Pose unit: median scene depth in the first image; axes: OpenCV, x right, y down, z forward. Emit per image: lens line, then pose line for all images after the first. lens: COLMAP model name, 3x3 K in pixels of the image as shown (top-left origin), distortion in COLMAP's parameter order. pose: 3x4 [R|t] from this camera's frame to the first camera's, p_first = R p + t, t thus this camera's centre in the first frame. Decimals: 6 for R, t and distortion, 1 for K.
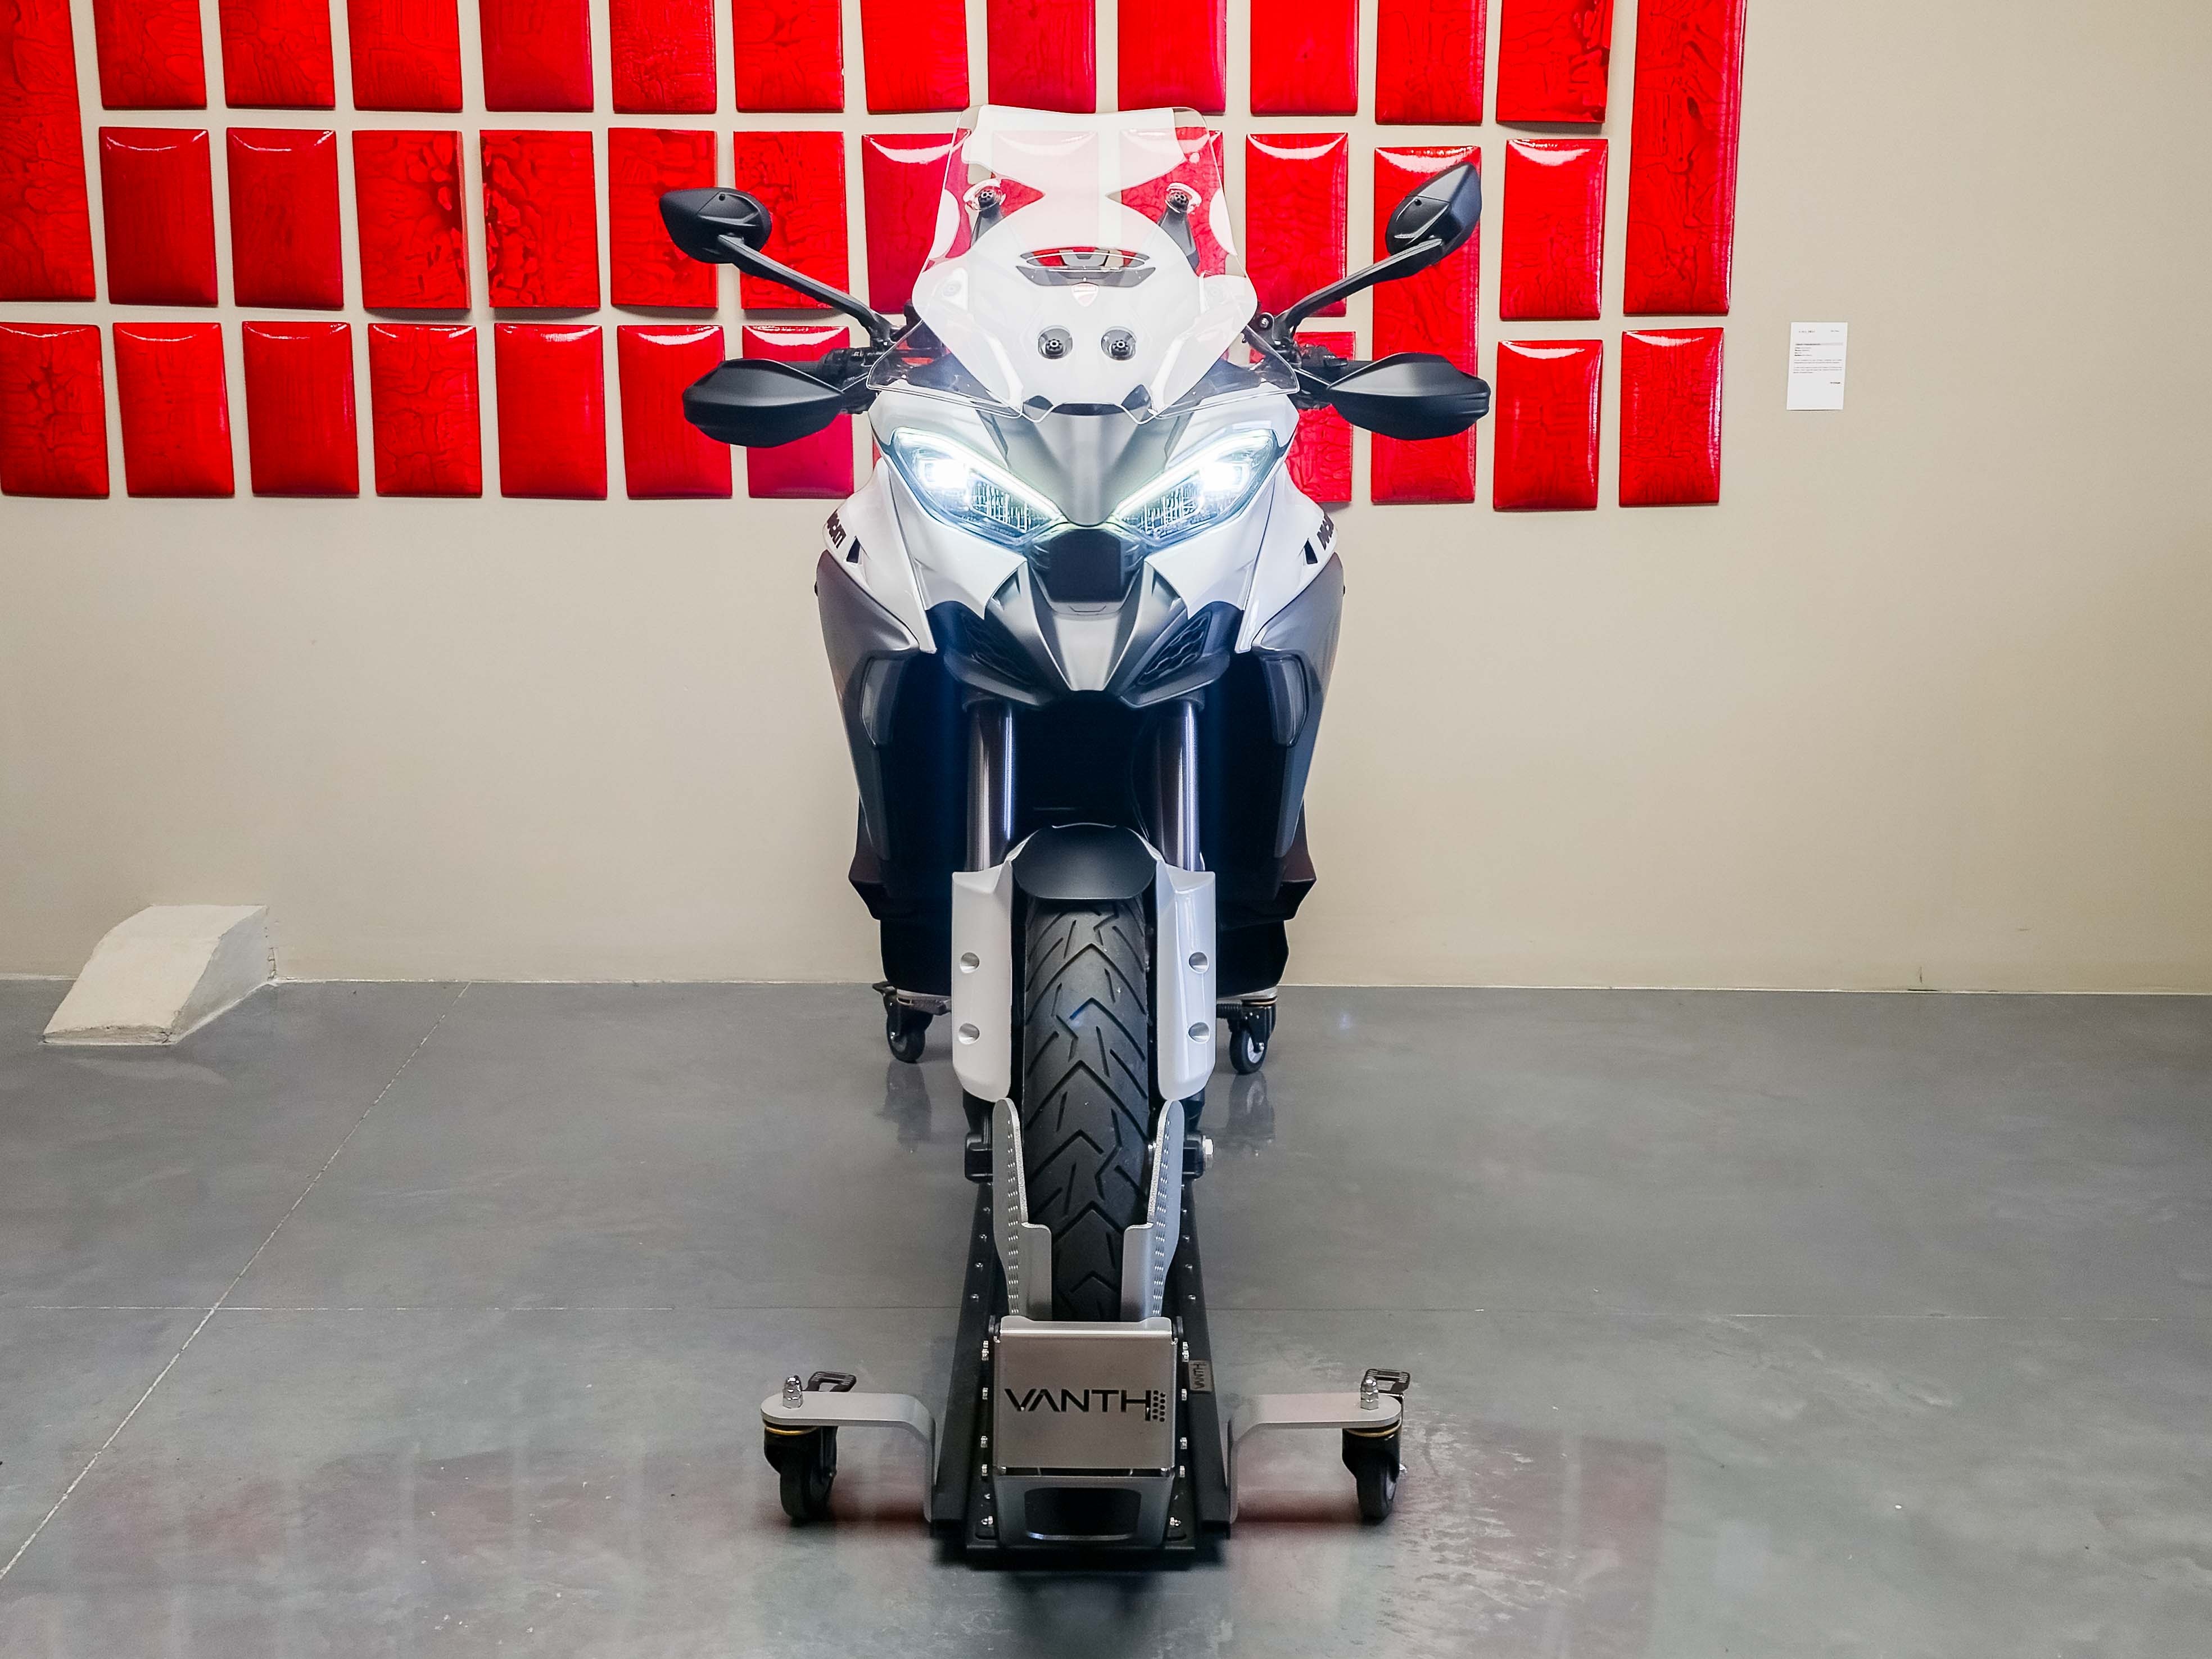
lens RADIAL K [[2239.3, 0, 1143.8], [0, 2239.3, 804.3], [0, 0, 1]] dist [0.029005, 0.000000]
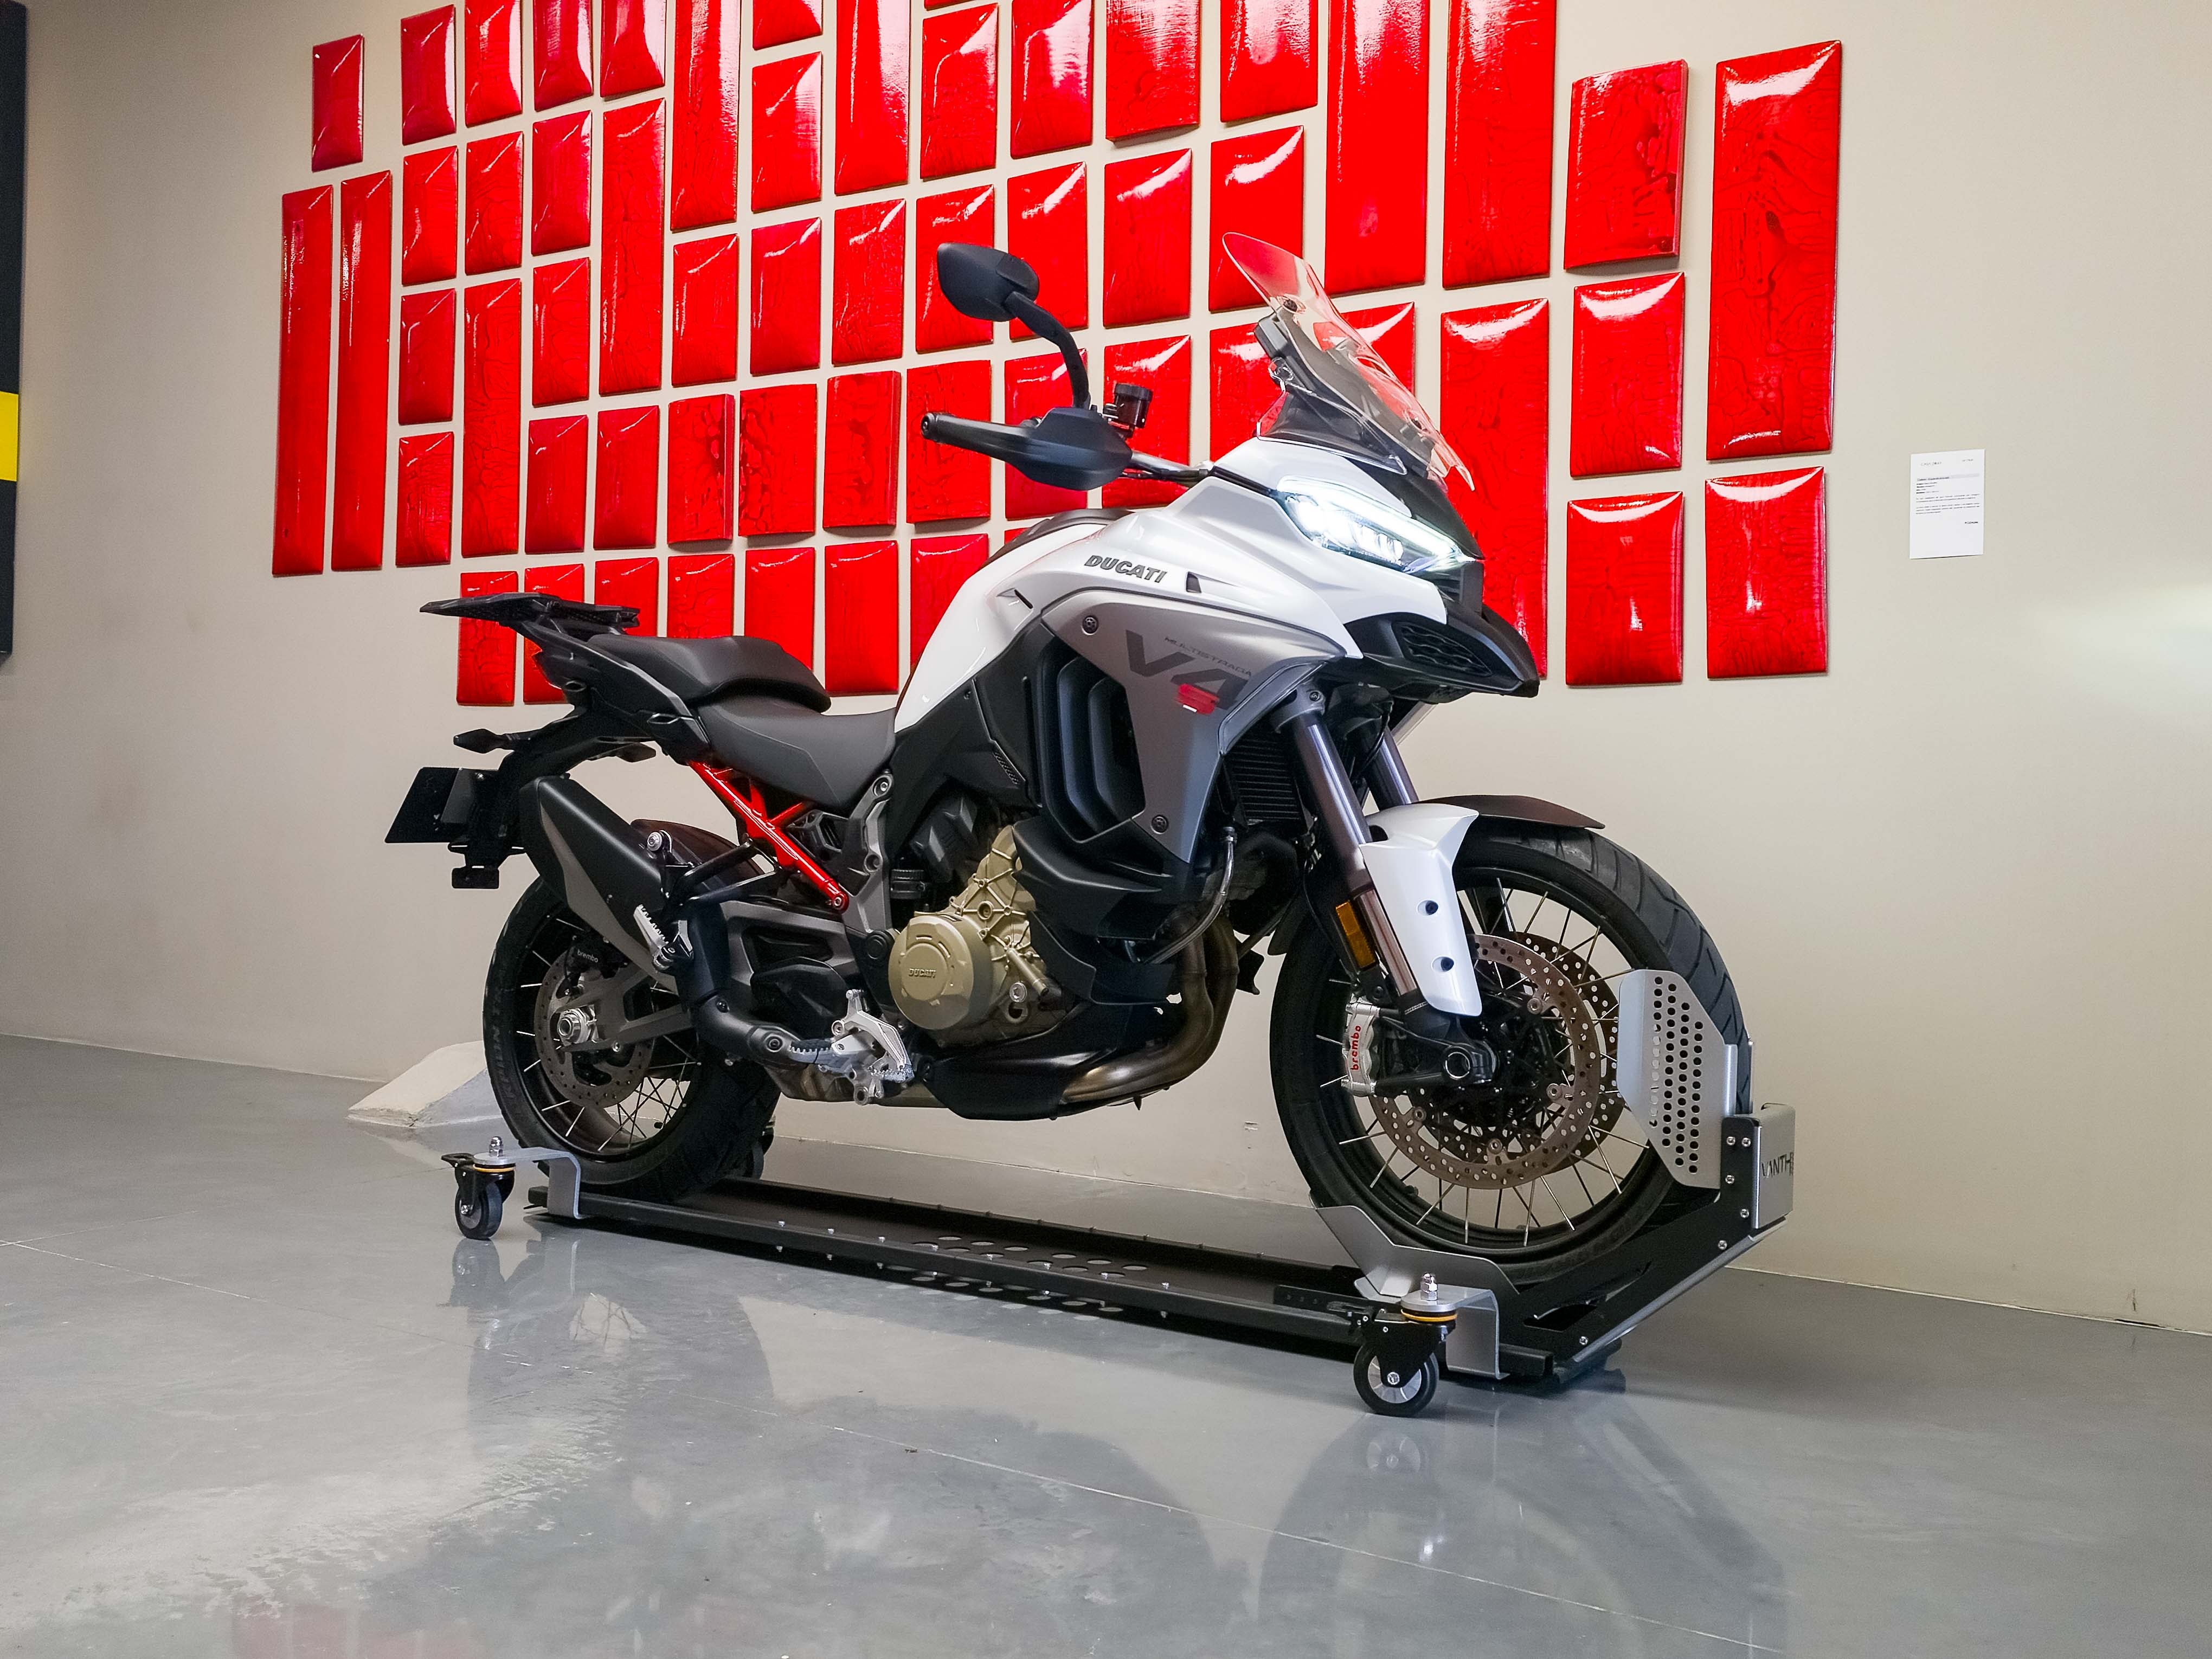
lens RADIAL K [[2075.1, 0, 1100.7], [0, 2075.1, 818.6], [0, 0, 1]] dist [0.025786, 0.000000]
pose [[0.835141, 0.010263, -0.549940, 0.470110], [-0.121008, 0.978758, -0.165497, 0.081495], [0.536560, 0.204760, 0.818643, 0.242982]]
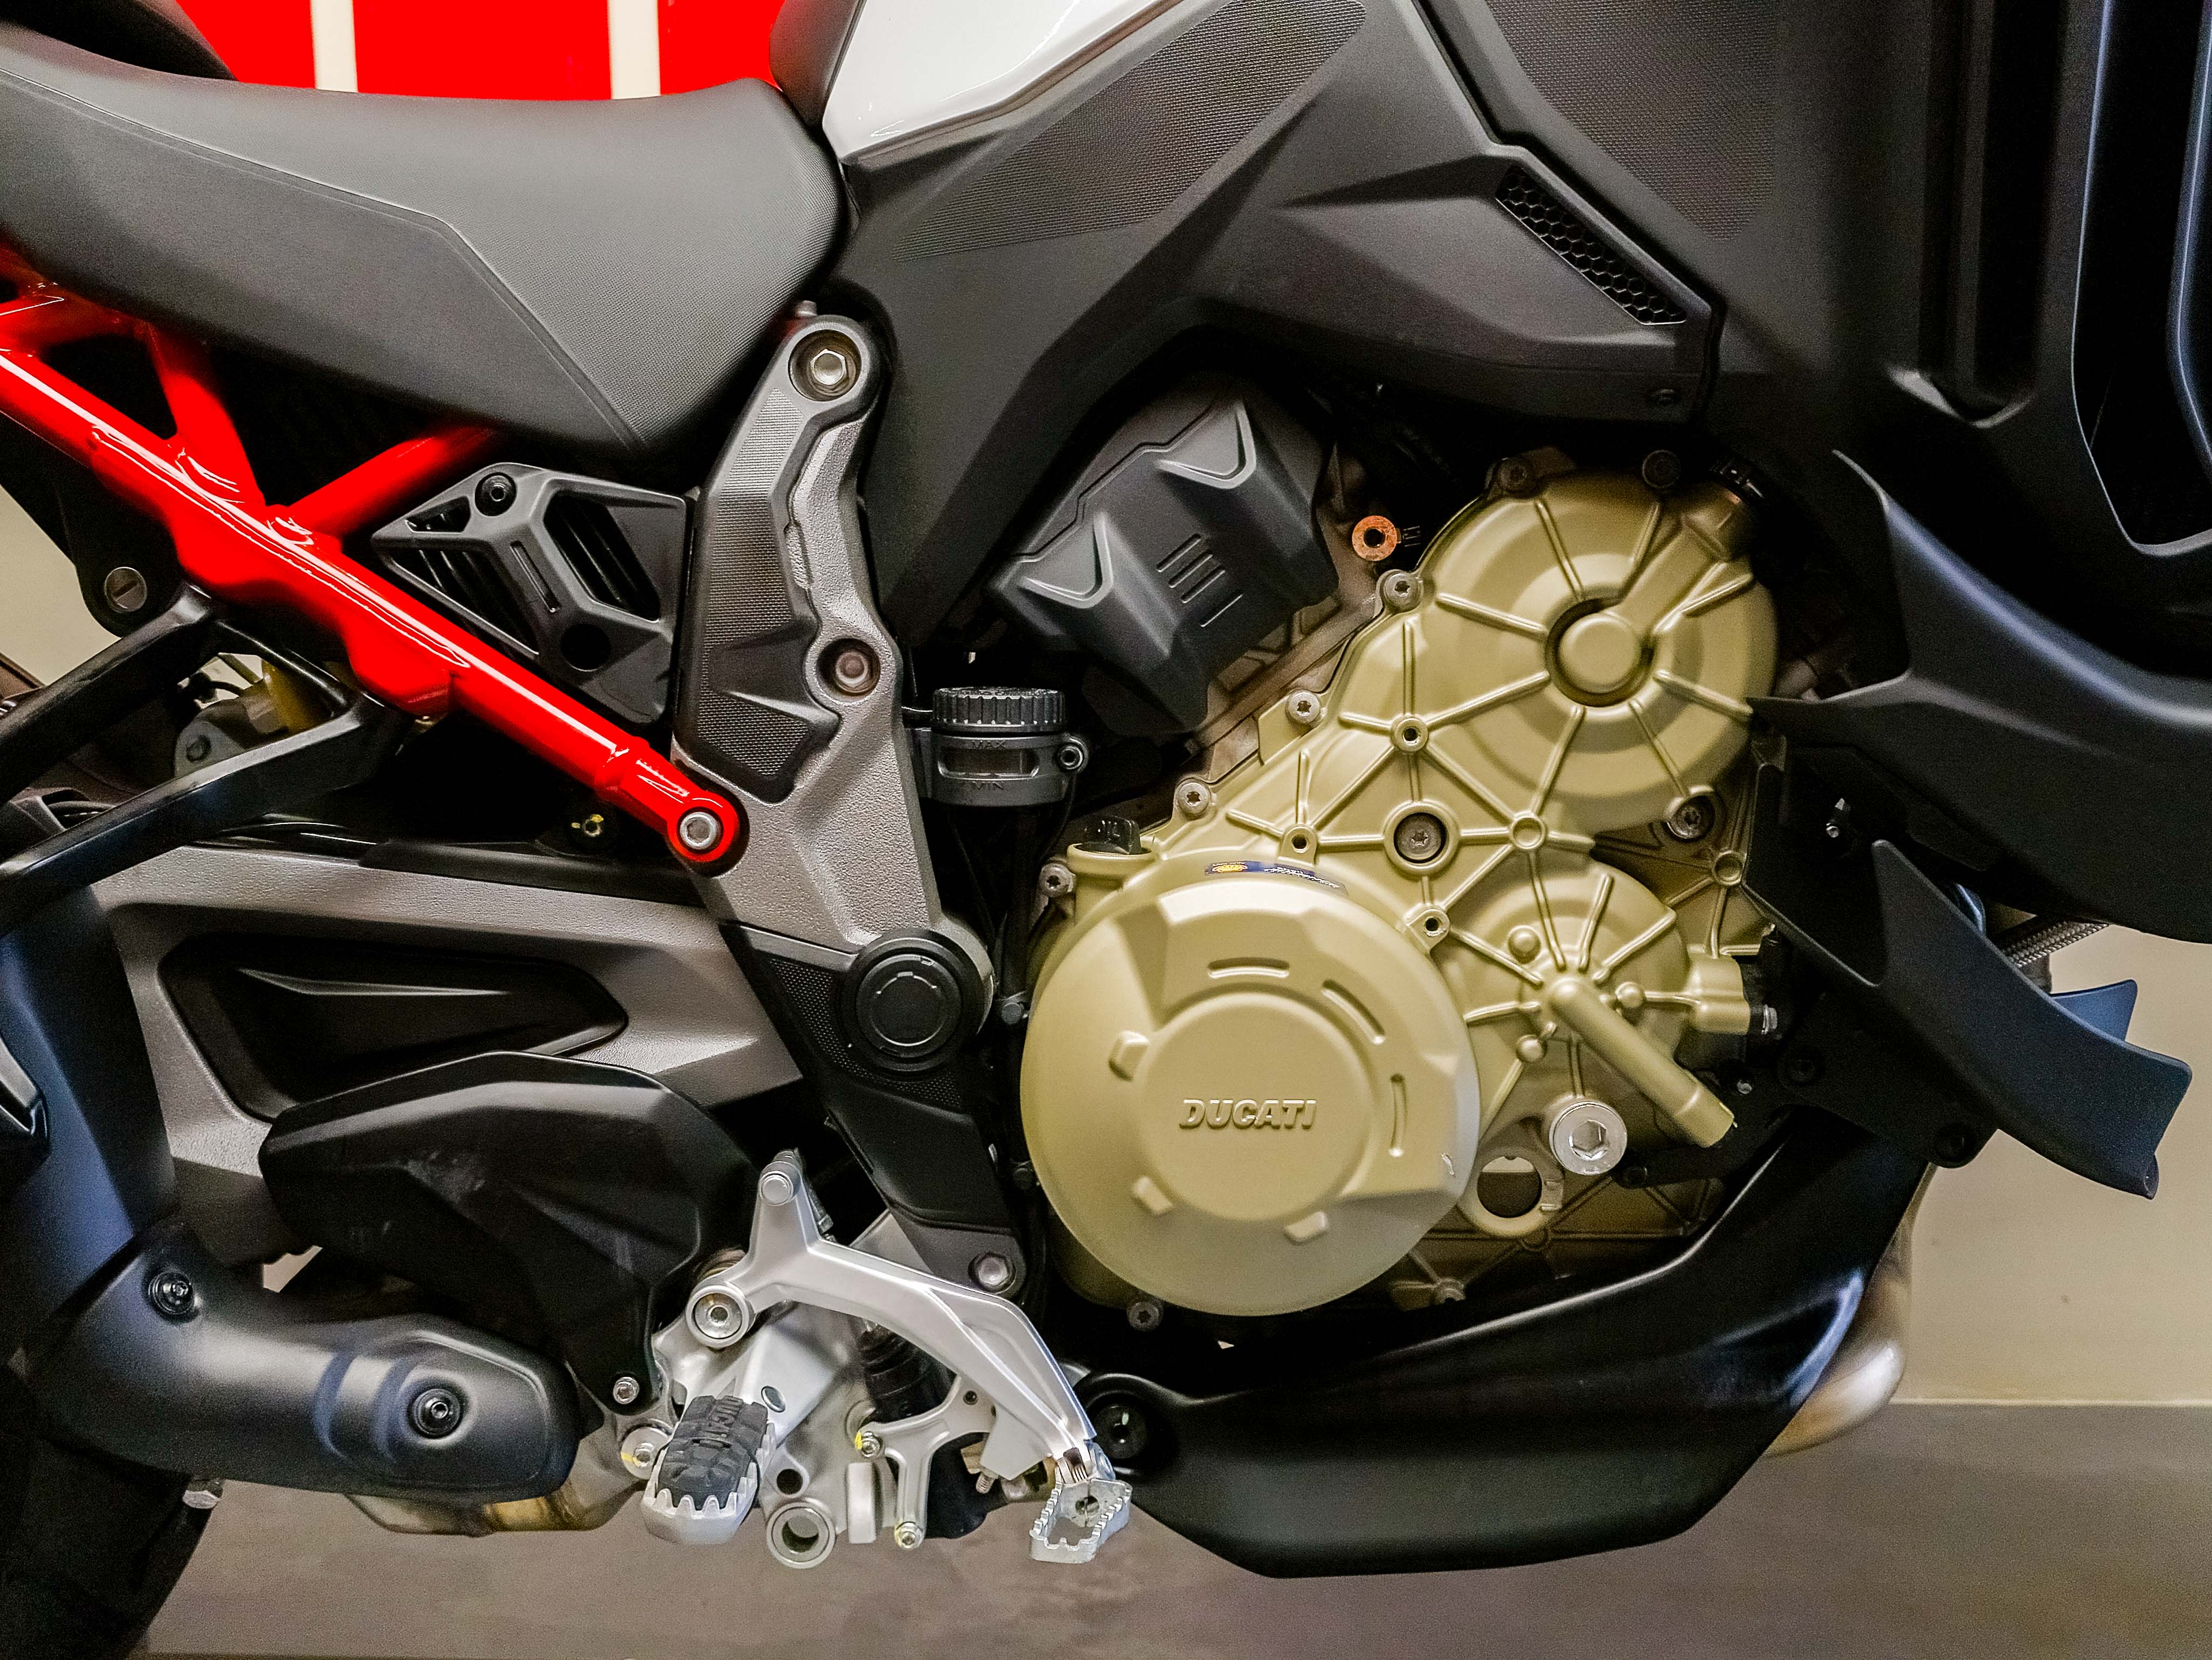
lens RADIAL K [[2075.0, 0, 1108.5], [0, 2075.0, 817.2], [0, 0, 1]] dist [0.025786, 0.000000]
pose [[0.998152, -0.005327, -0.060538, 0.030637], [0.000928, 0.997370, -0.072467, 0.011305], [0.060764, 0.072277, 0.995532, 0.624365]]
